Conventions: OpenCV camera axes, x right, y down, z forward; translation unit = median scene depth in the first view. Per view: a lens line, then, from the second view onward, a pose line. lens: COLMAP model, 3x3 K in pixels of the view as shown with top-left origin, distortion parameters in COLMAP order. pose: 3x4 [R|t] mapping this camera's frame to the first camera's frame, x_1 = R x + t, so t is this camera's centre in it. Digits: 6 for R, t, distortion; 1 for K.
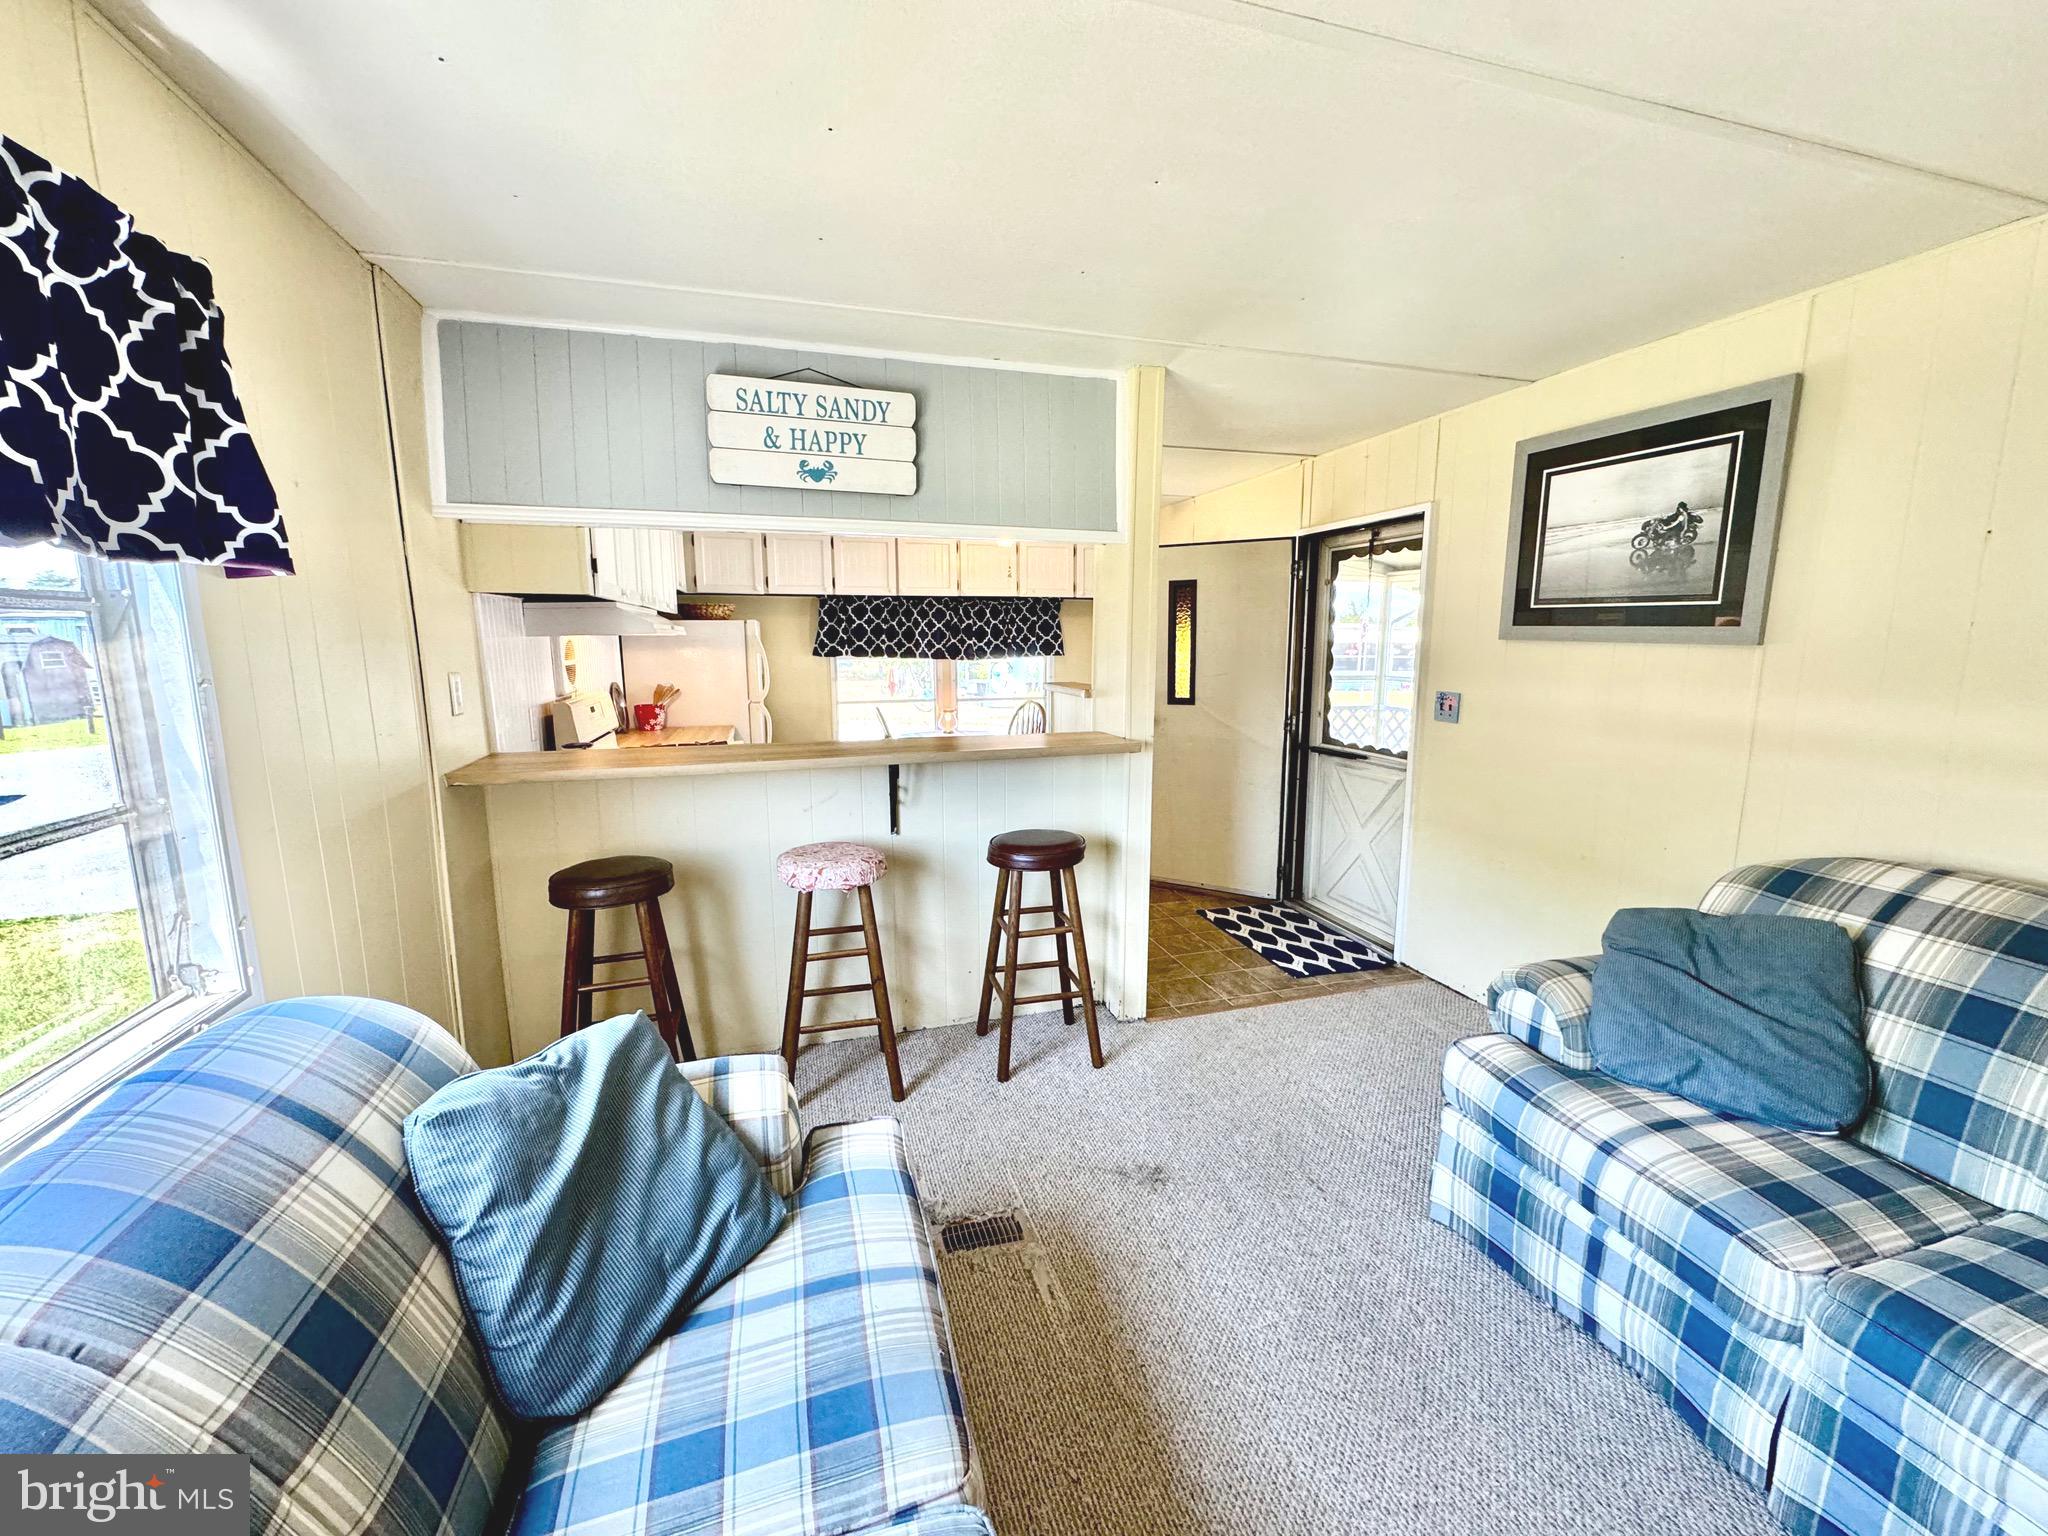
lens RADIAL K [[822.0, 0, 1024.0], [0, 822.0, 768.0], [0, 0, 1]] dist [-0.000314, 0.000301]
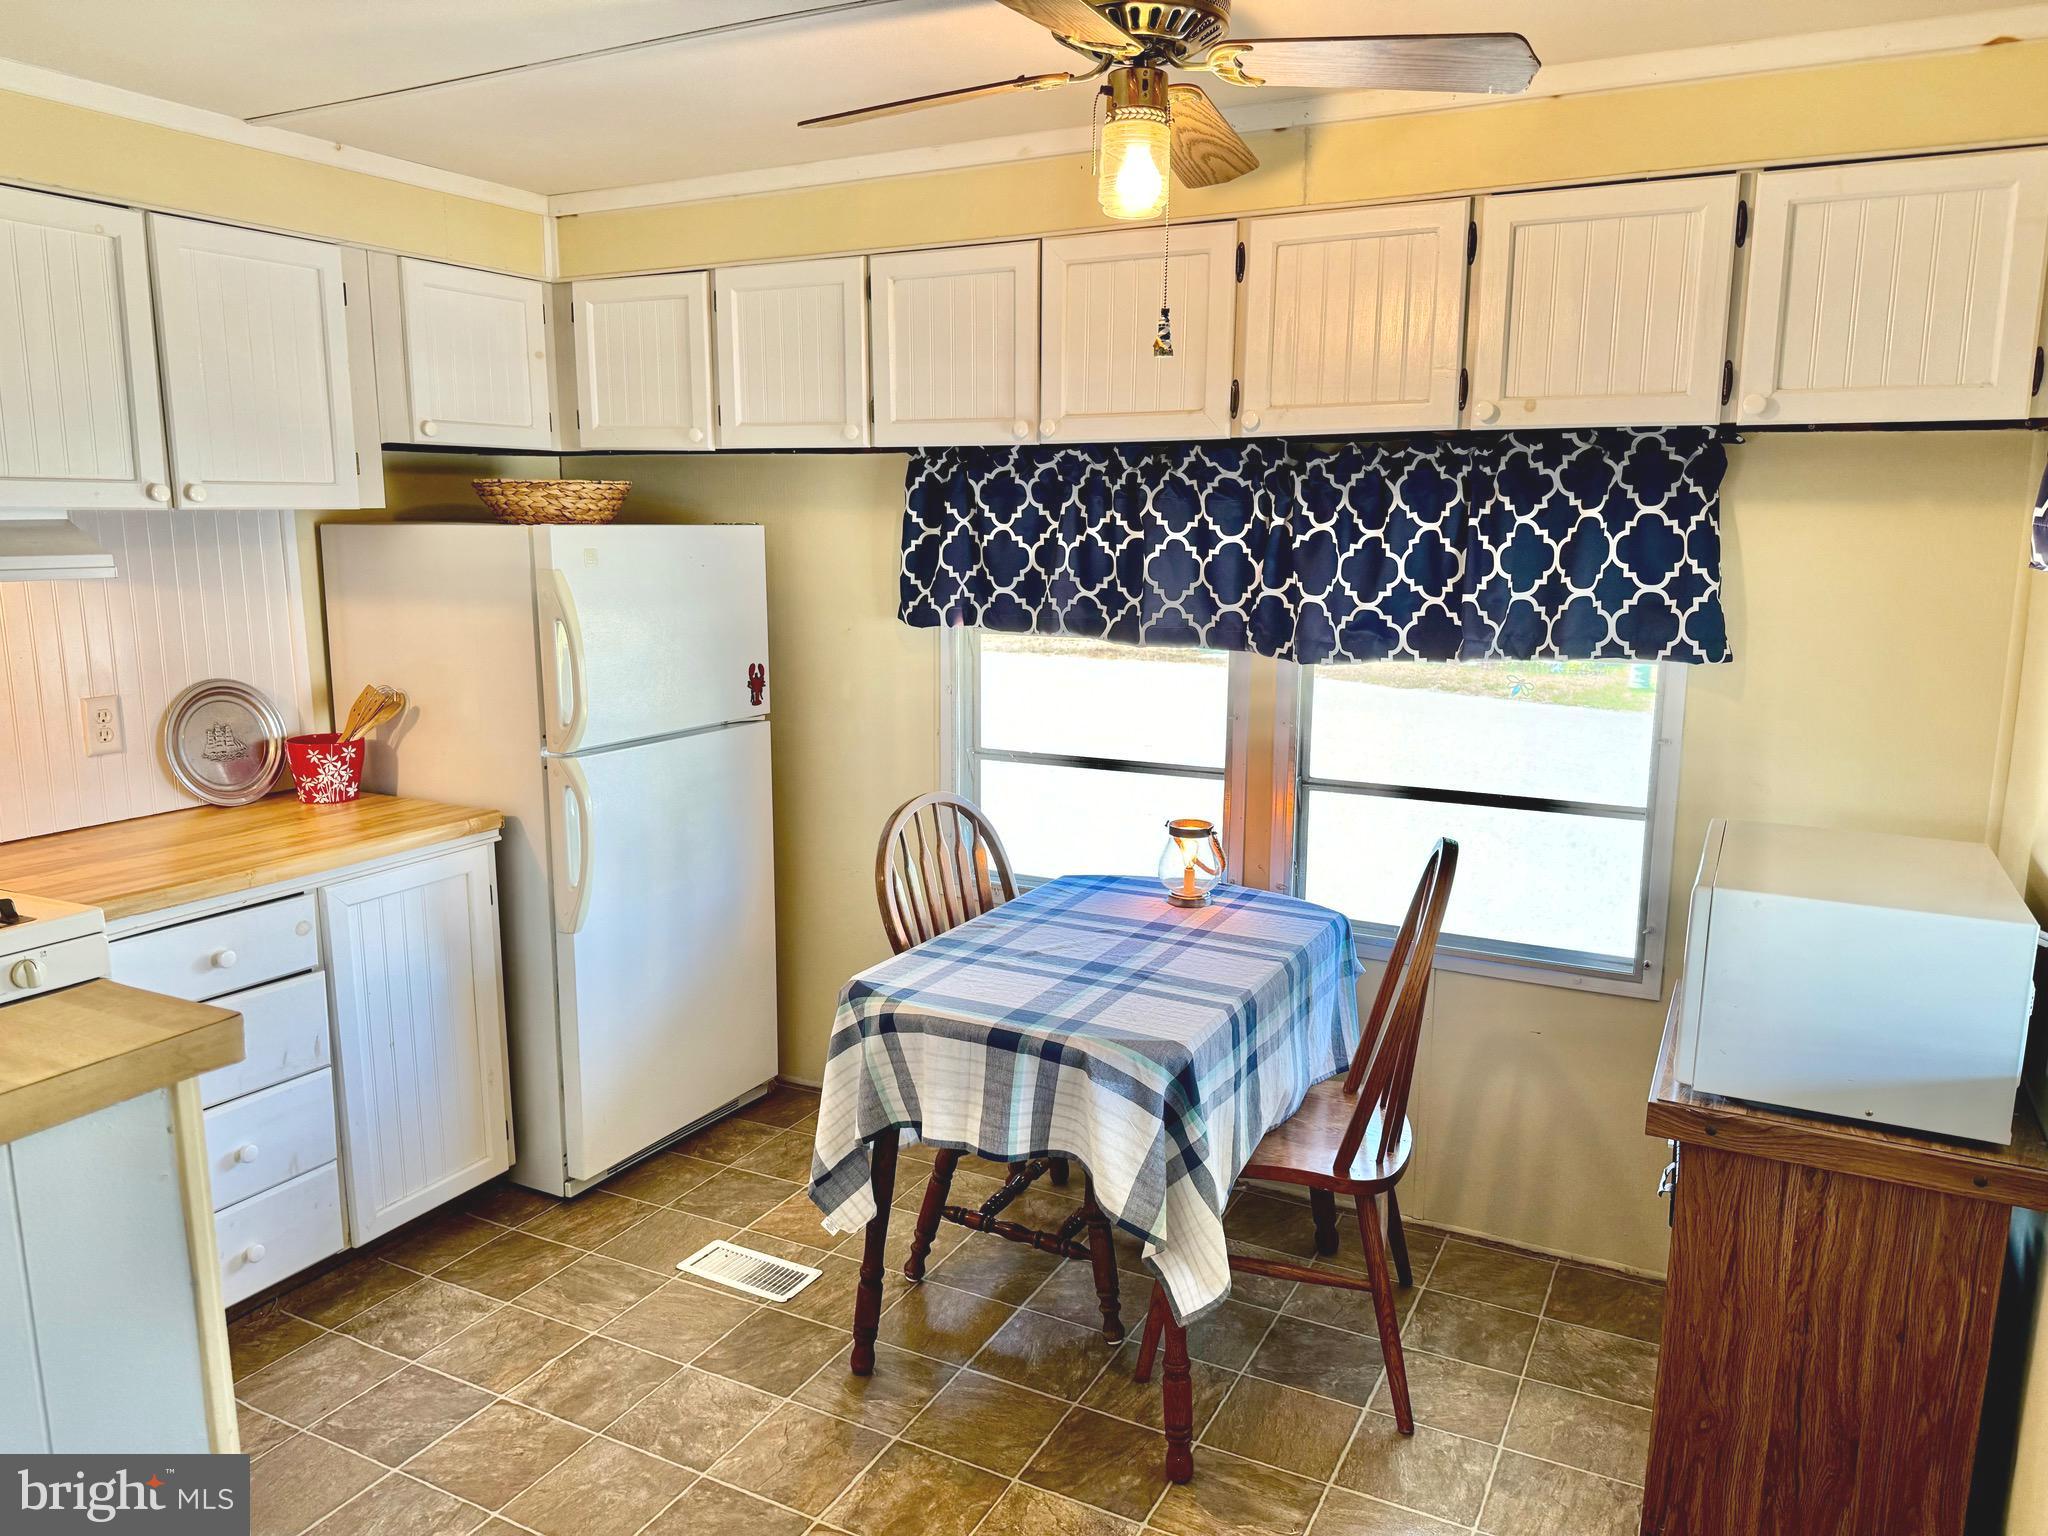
lens RADIAL K [[1442.0, 0, 1013.9], [0, 1442.0, 777.4], [0, 0, 1]] dist [0.114115, -0.183185]
pose [[0.709993, 0.129991, -0.692107, 0.219374], [-0.115105, 0.991019, 0.068053, -0.115722], [0.694738, 0.031348, 0.718580, 0.576795]]
